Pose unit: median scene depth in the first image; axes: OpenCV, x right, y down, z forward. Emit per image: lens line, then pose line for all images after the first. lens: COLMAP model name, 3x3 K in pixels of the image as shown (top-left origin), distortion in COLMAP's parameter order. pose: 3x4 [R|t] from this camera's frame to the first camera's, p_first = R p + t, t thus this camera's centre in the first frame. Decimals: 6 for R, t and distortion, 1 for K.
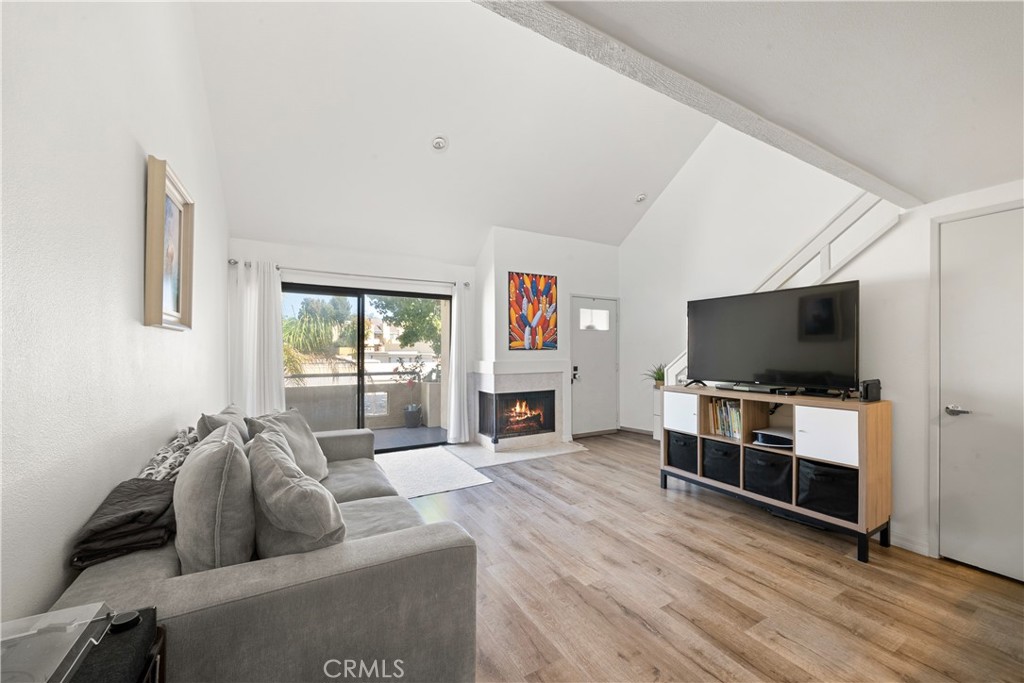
lens RADIAL K [[365.3, 0, 511.3], [0, 365.3, 346.6], [0, 0, 1]] dist [0.000340, -0.000004]
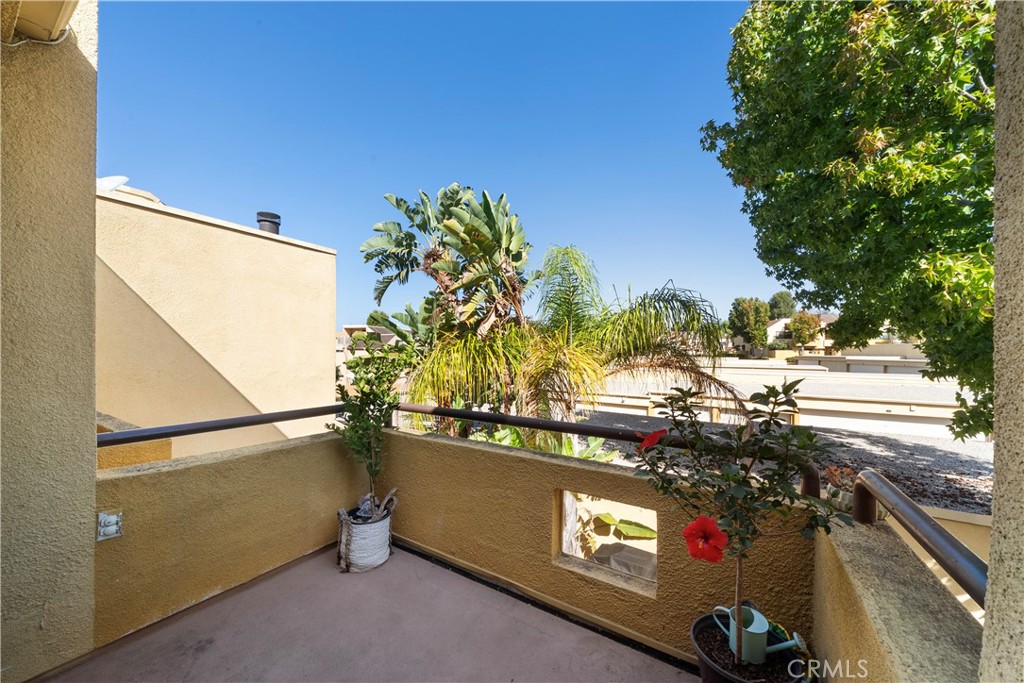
lens RADIAL K [[365.3, 0, 511.3], [0, 365.3, 346.6], [0, 0, 1]] dist [0.000340, -0.000004]
pose [[0.475591, -0.006247, -0.879644, -0.071818], [-0.000170, 0.999974, -0.007194, 0.002520], [0.879667, 0.003571, 0.475578, 0.366486]]
